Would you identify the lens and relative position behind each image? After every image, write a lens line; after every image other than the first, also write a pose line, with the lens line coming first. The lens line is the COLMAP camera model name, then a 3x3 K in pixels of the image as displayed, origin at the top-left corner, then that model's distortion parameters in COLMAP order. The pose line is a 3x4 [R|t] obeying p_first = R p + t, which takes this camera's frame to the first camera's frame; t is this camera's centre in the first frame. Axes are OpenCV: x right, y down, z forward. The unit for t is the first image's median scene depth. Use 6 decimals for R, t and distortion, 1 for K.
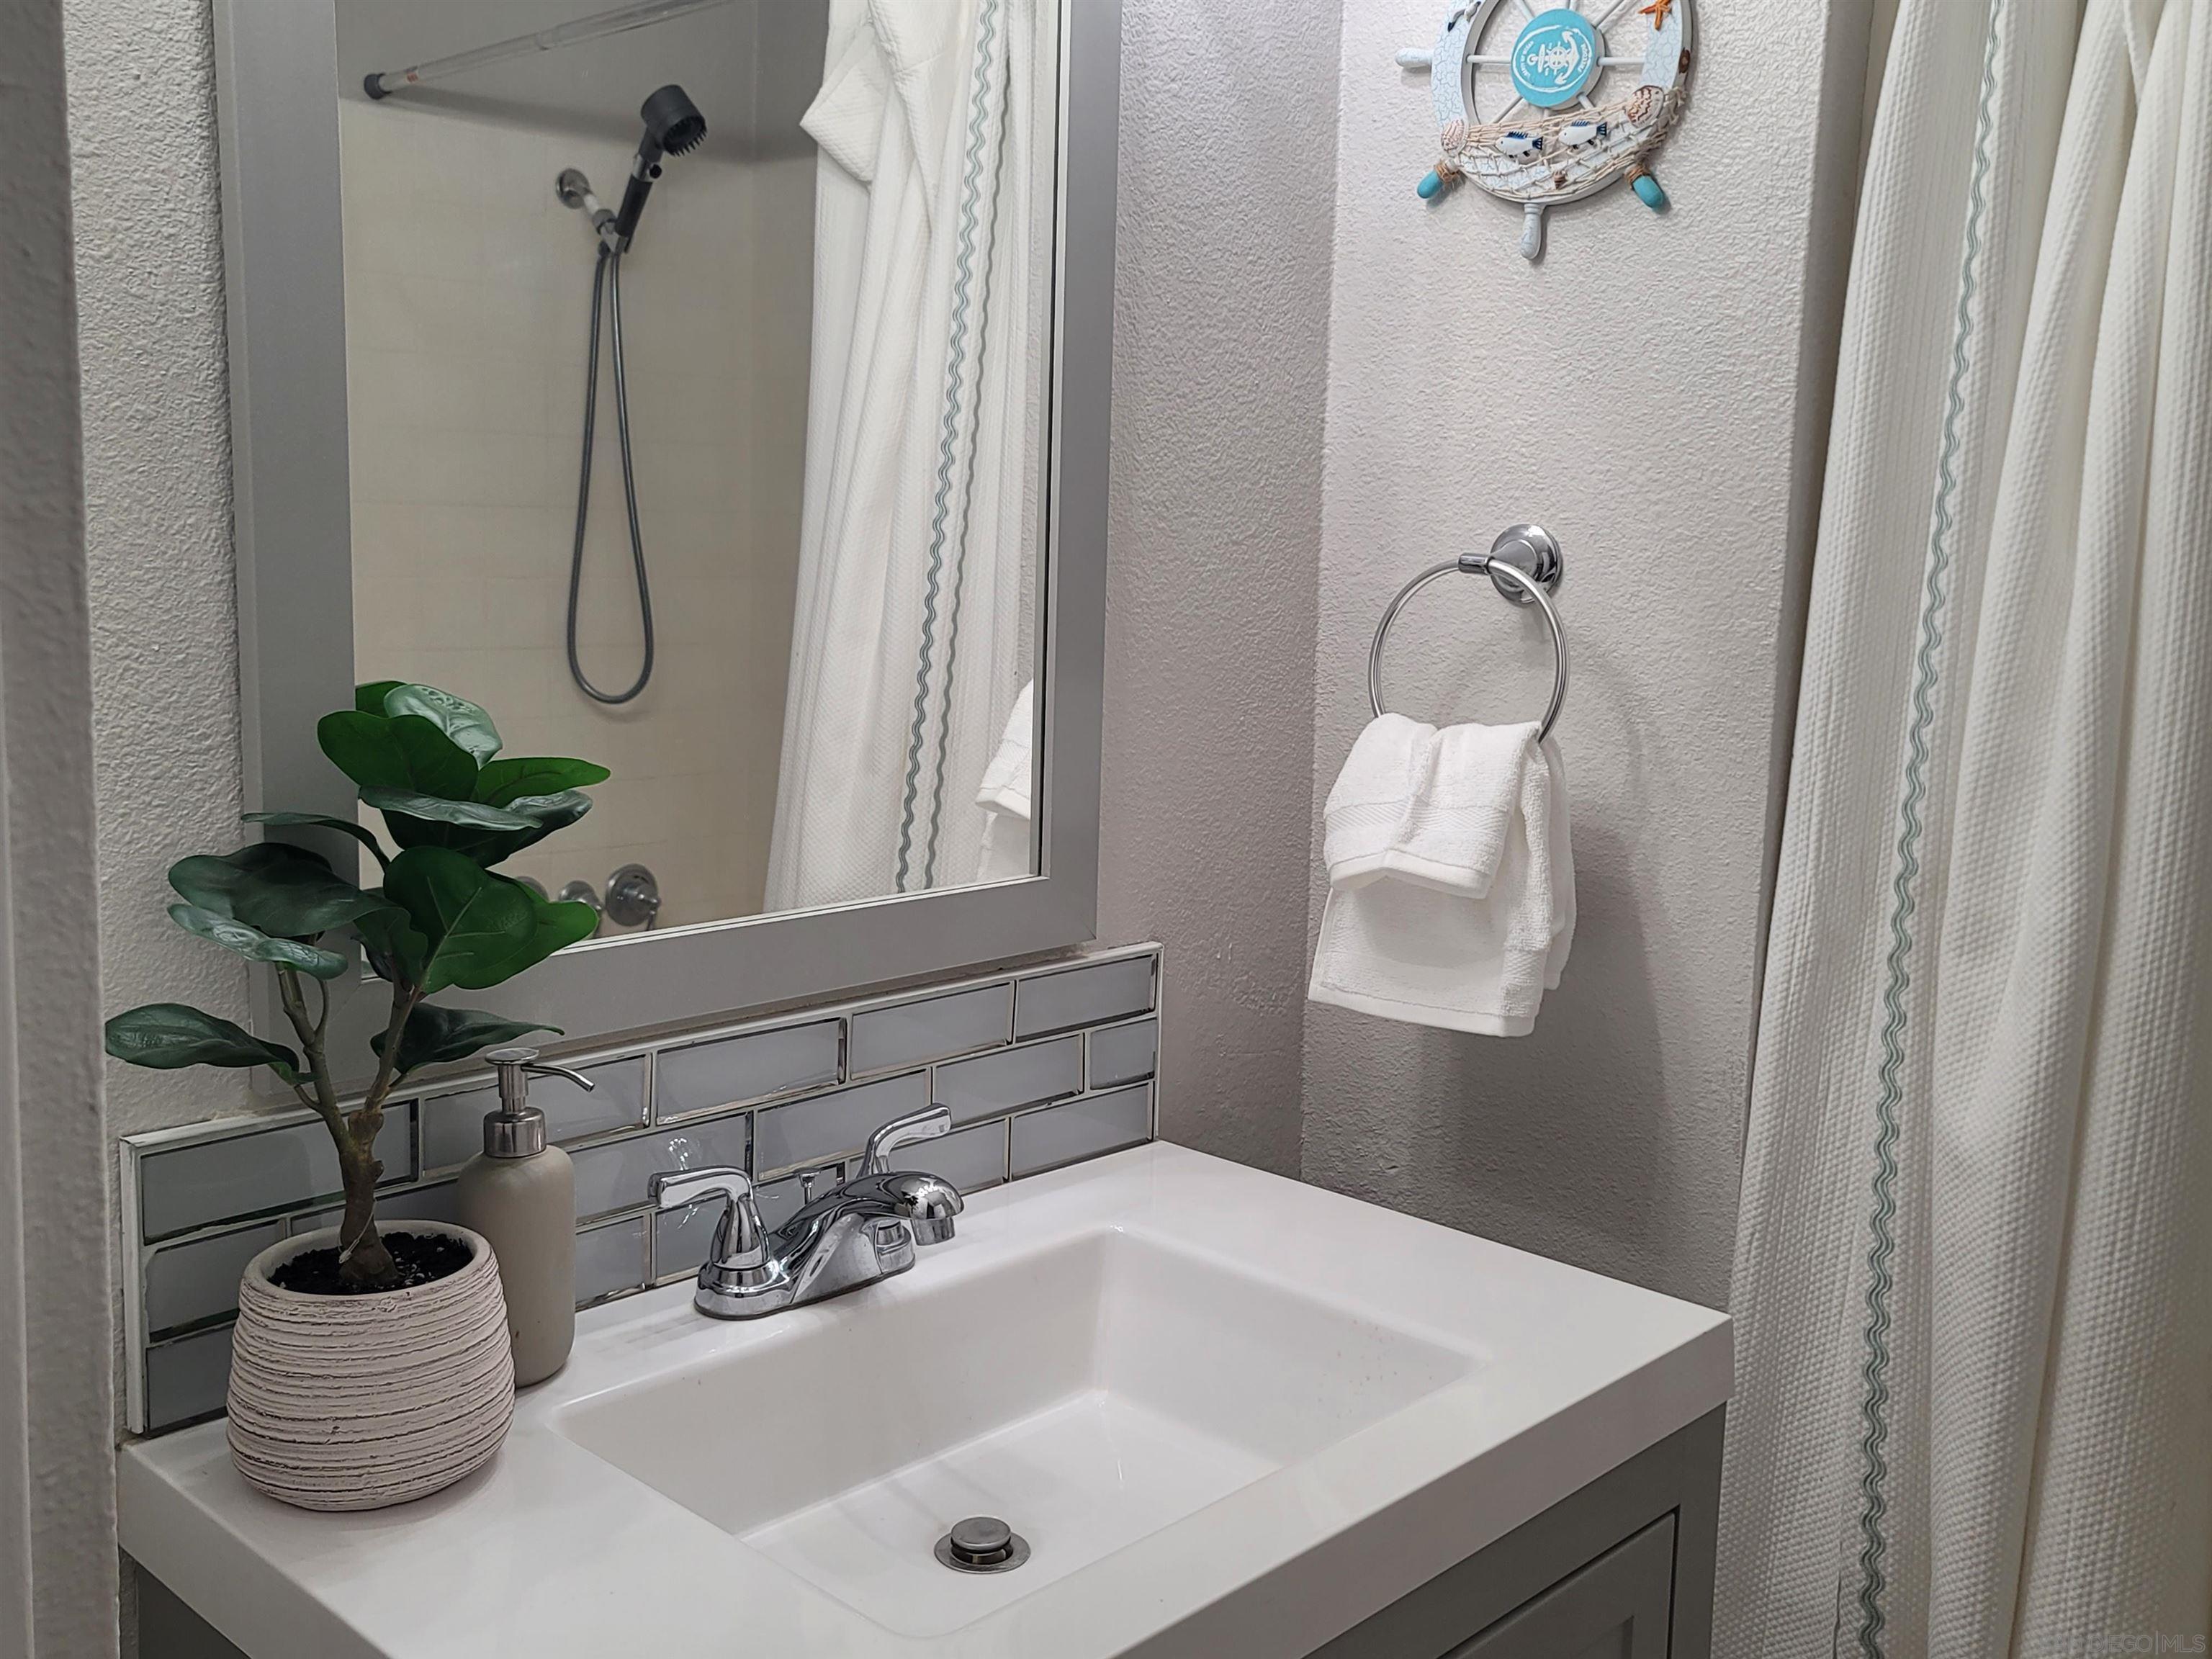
lens RADIAL K [[2155.9, 0, 1099.9], [0, 2155.9, 803.8], [0, 0, 1]] dist [0.084950, -0.020445]
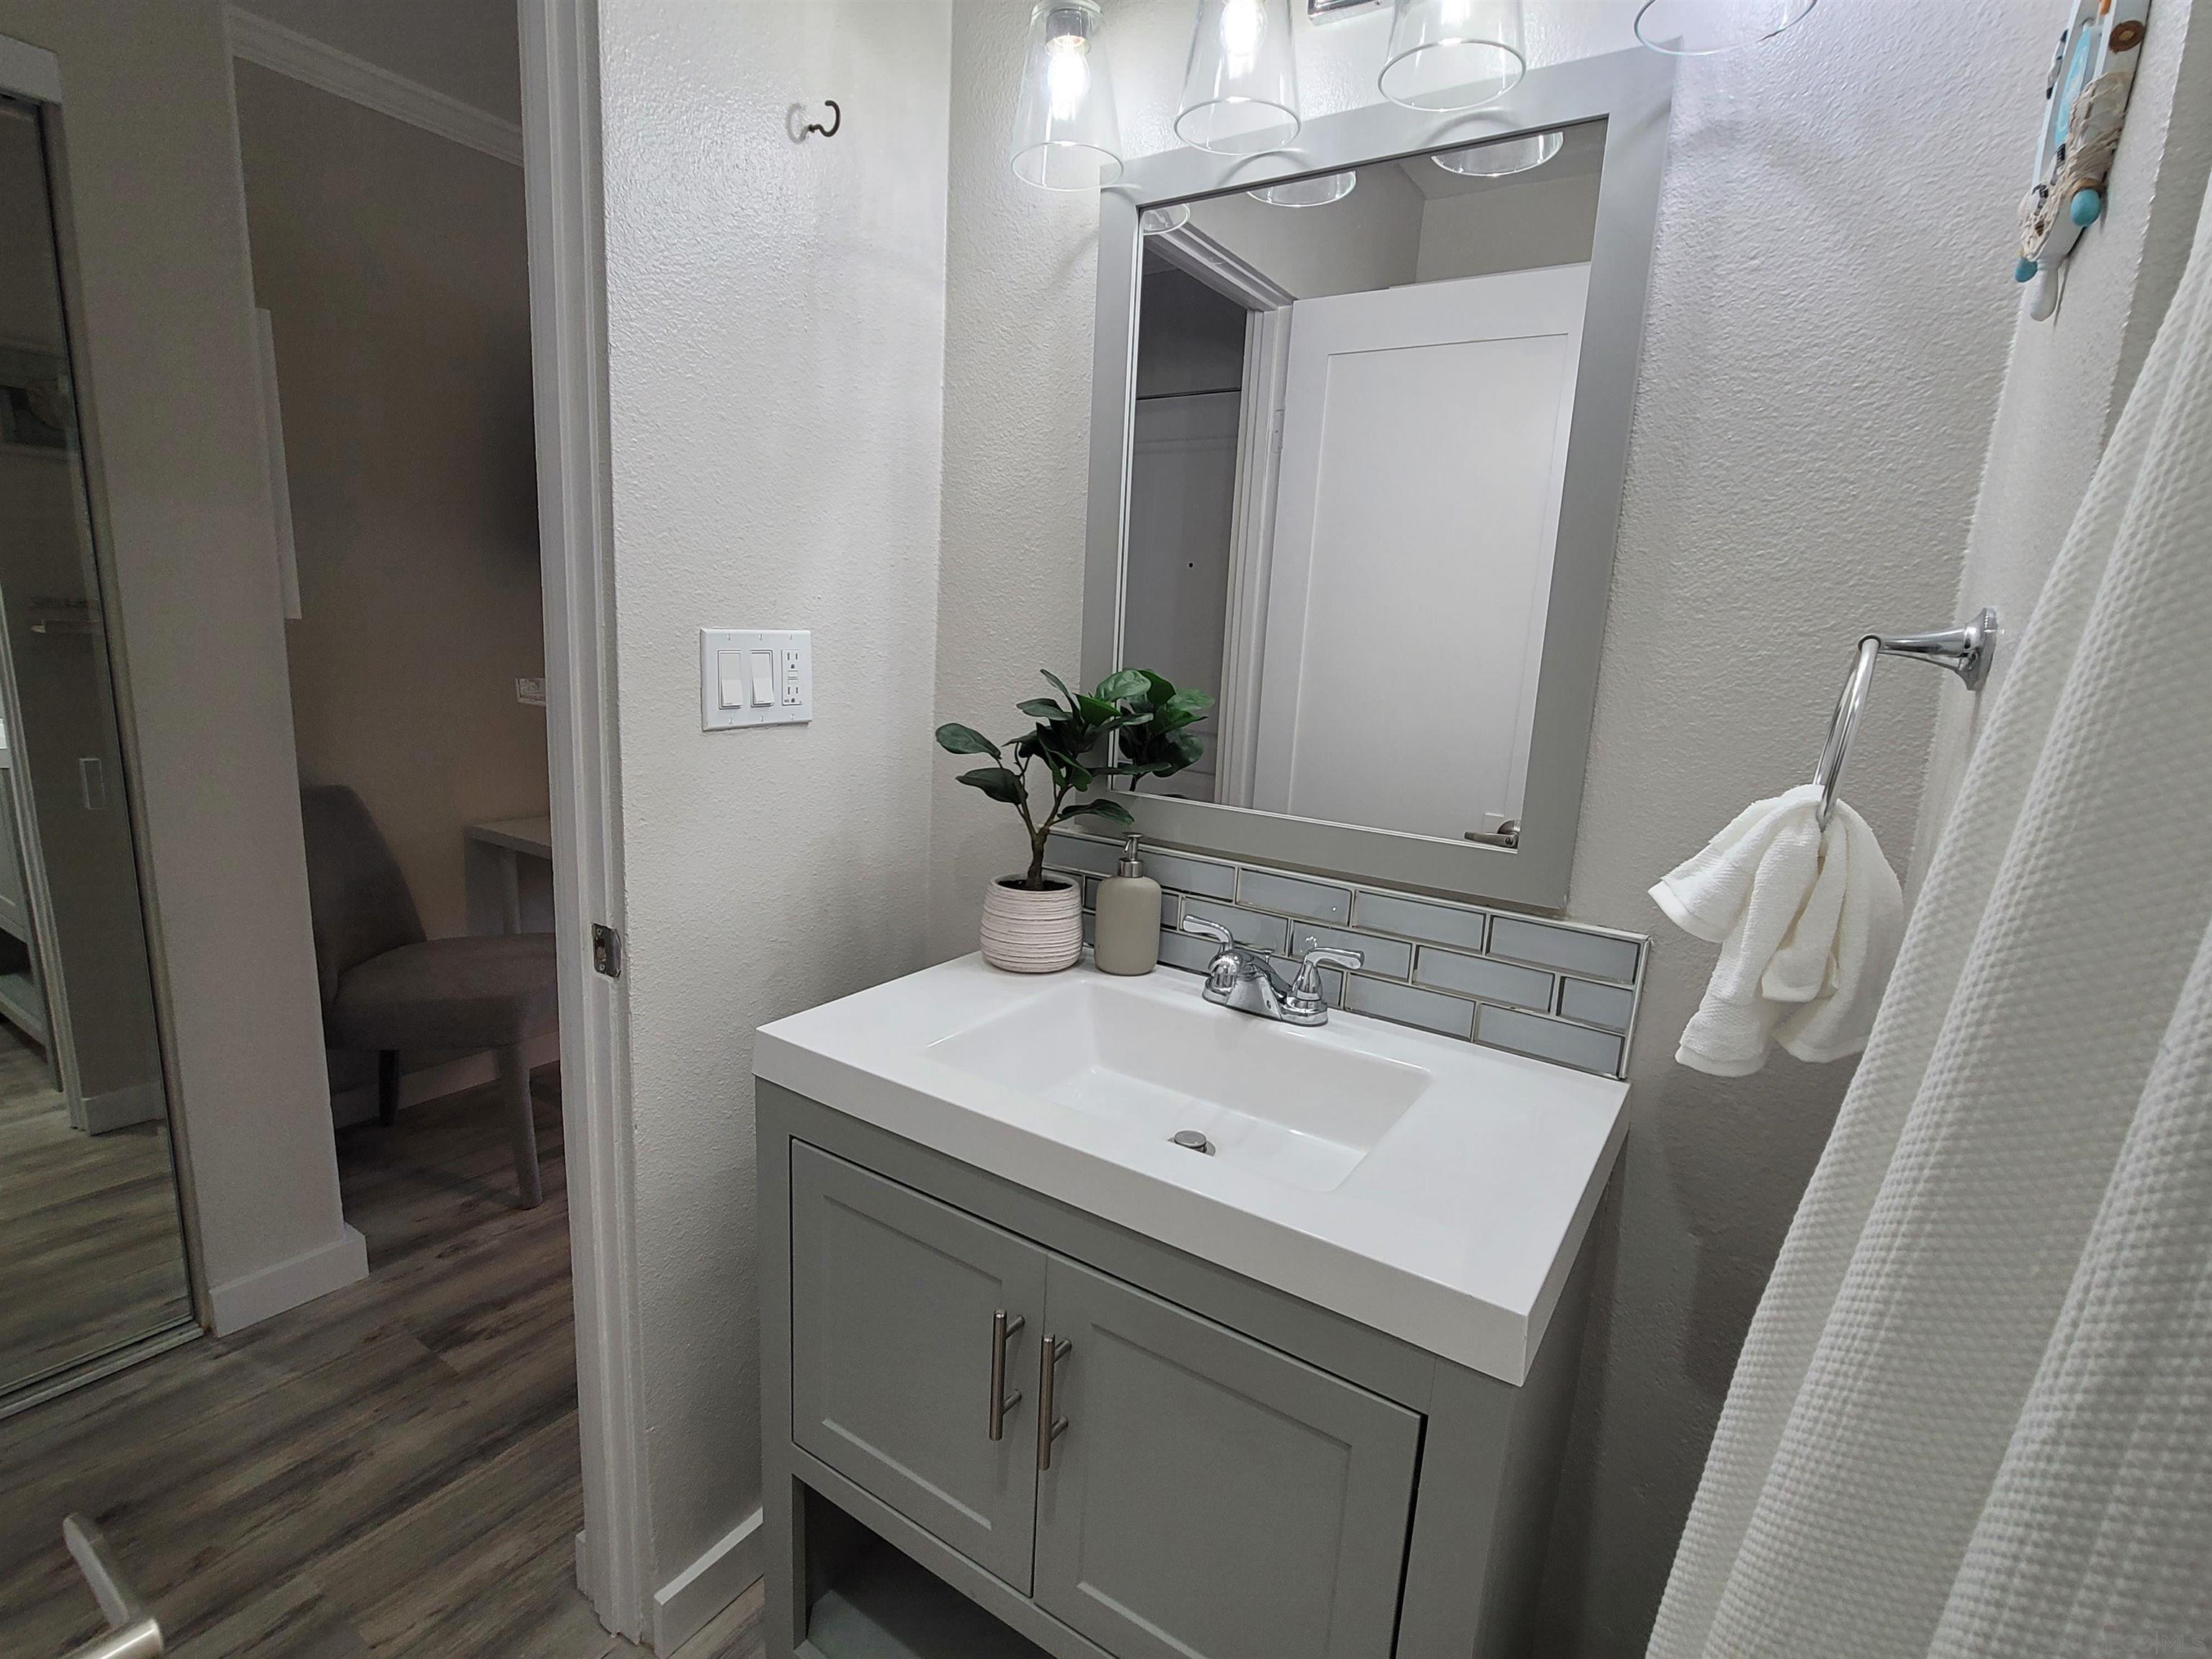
lens RADIAL K [[1070.4, 0, 1108.4], [0, 1070.4, 839.8], [0, 0, 1]] dist [-0.002254, 0.001237]
pose [[0.170559, 0.175418, -0.969607, 0.618958], [-0.181306, 0.972811, 0.144105, -0.028117], [0.968524, 0.151217, 0.197726, 0.563848]]
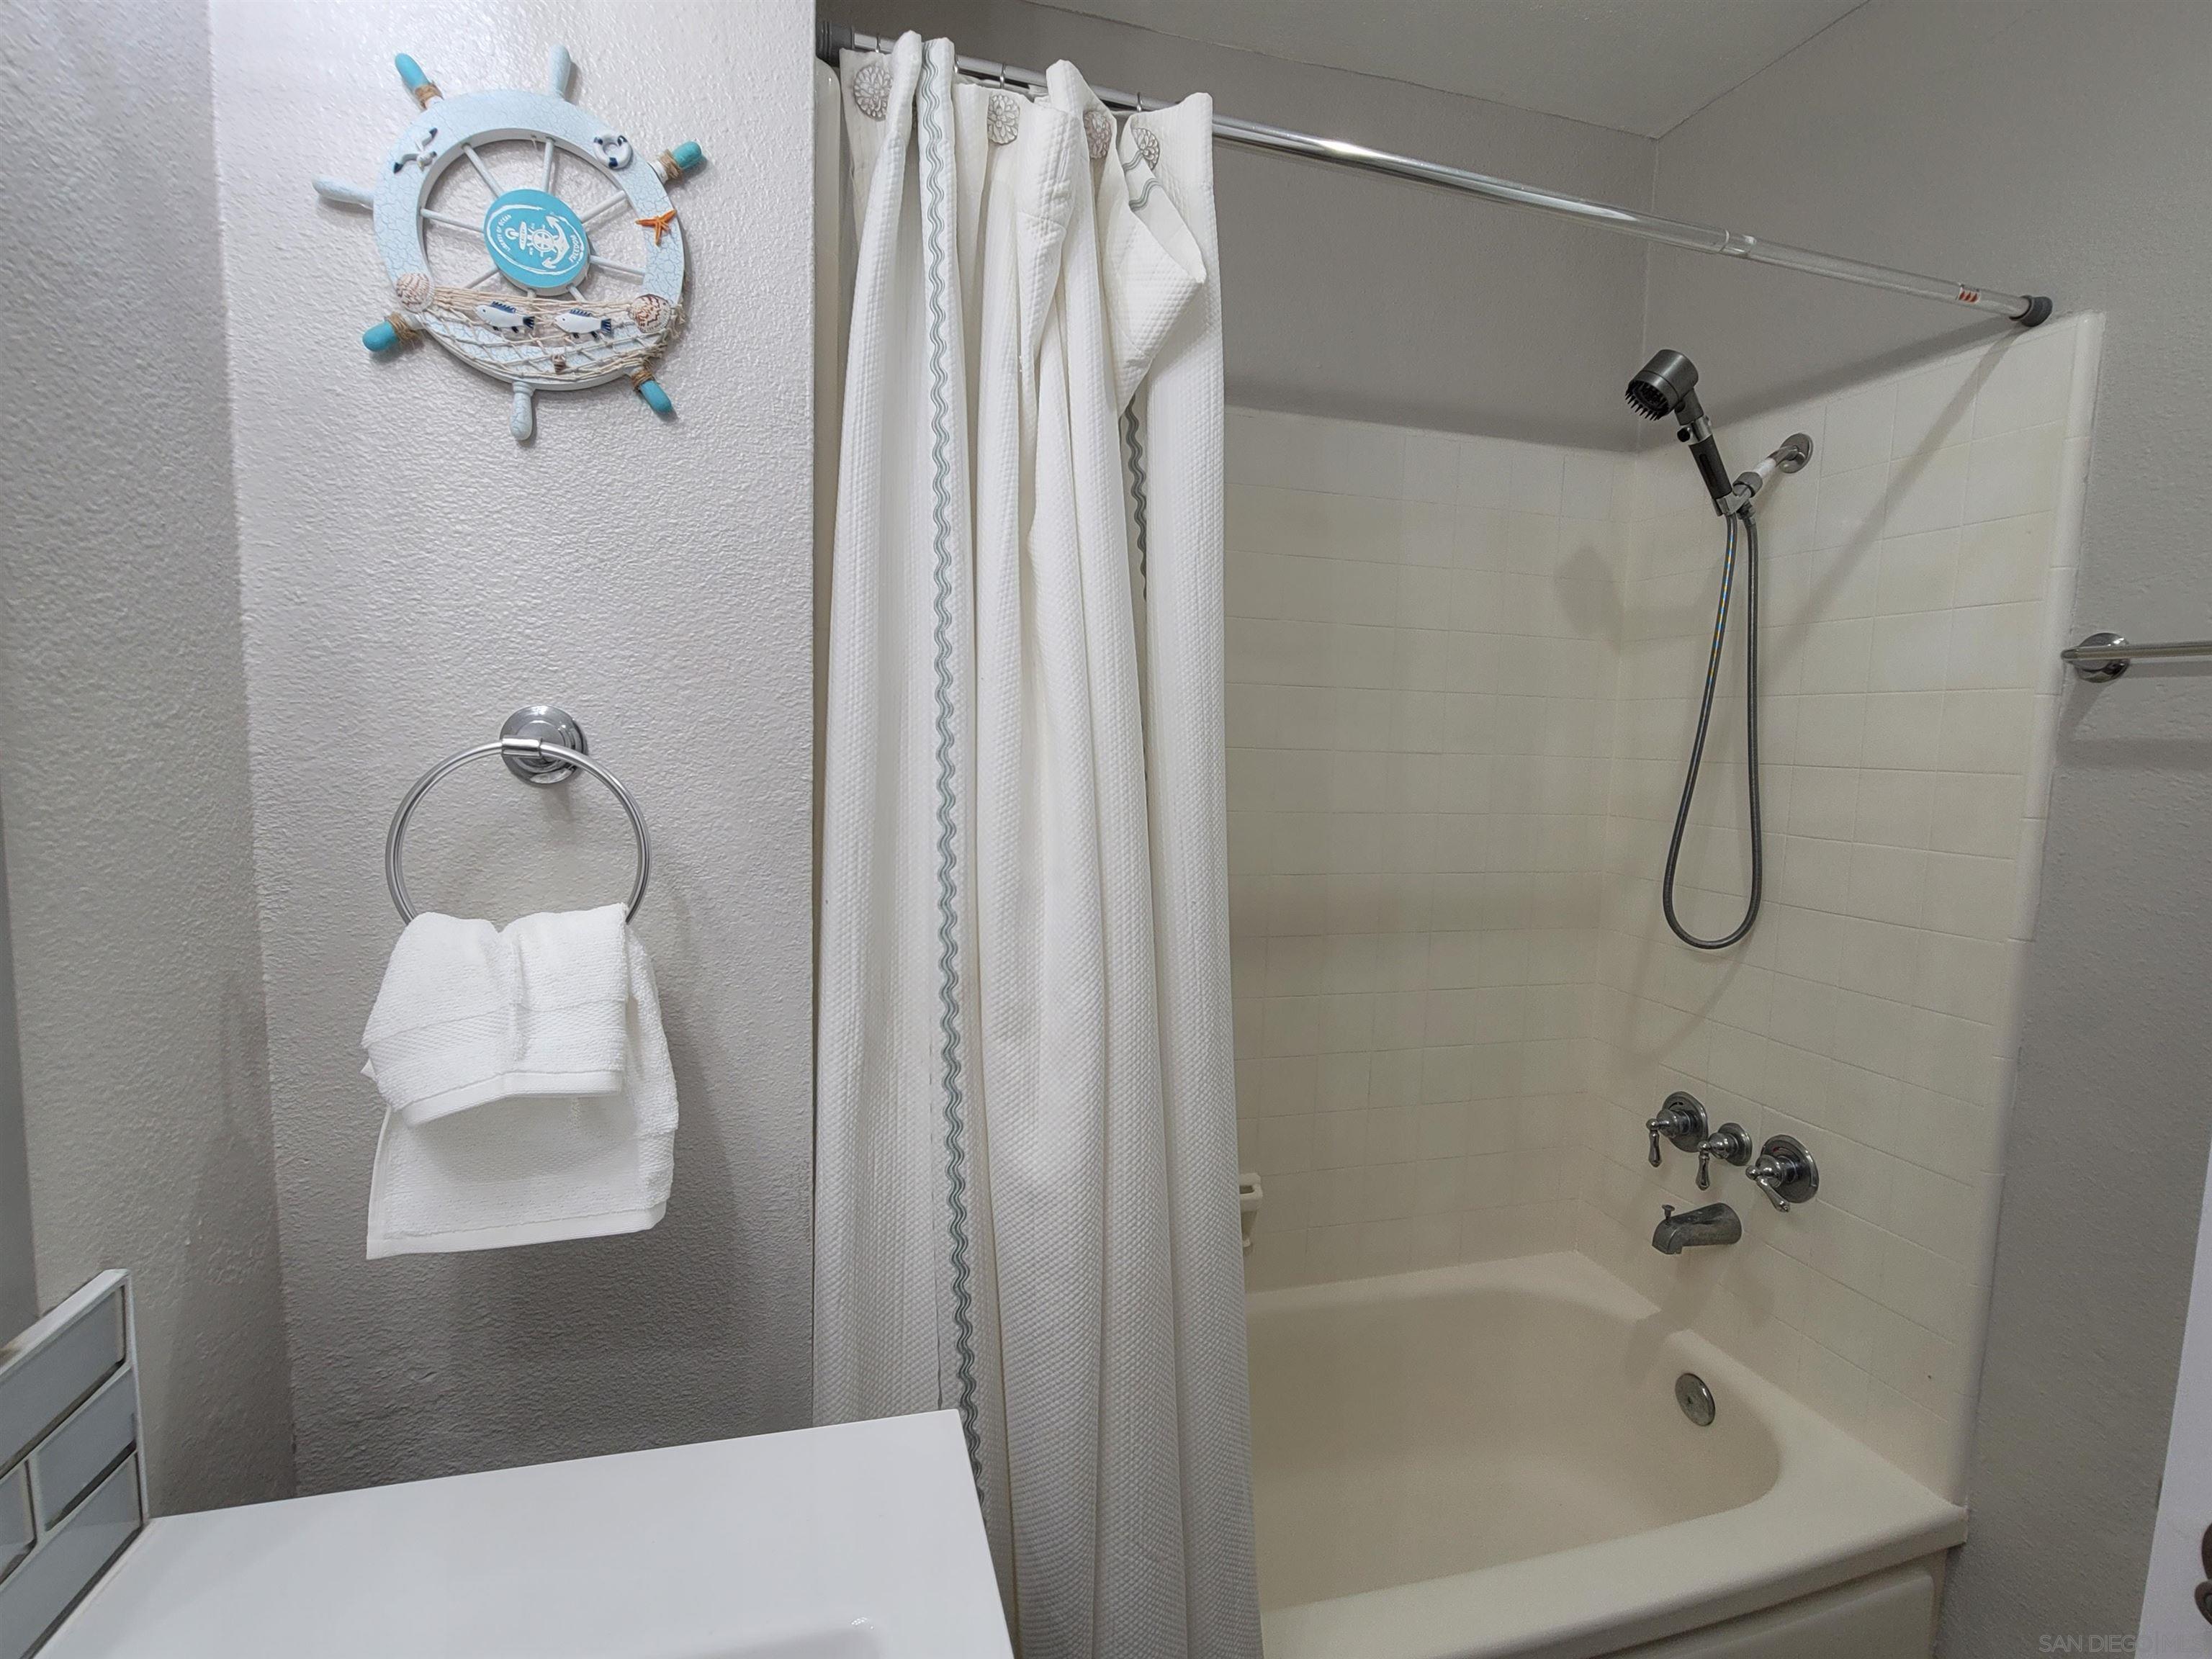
lens RADIAL K [[1070.4, 0, 1108.4], [0, 1070.4, 839.8], [0, 0, 1]] dist [-0.002254, 0.001237]
pose [[0.523379, -0.096693, 0.846596, -0.094110], [0.101216, 0.993561, 0.050905, -0.067970], [-0.846067, 0.059046, 0.529796, 0.534141]]
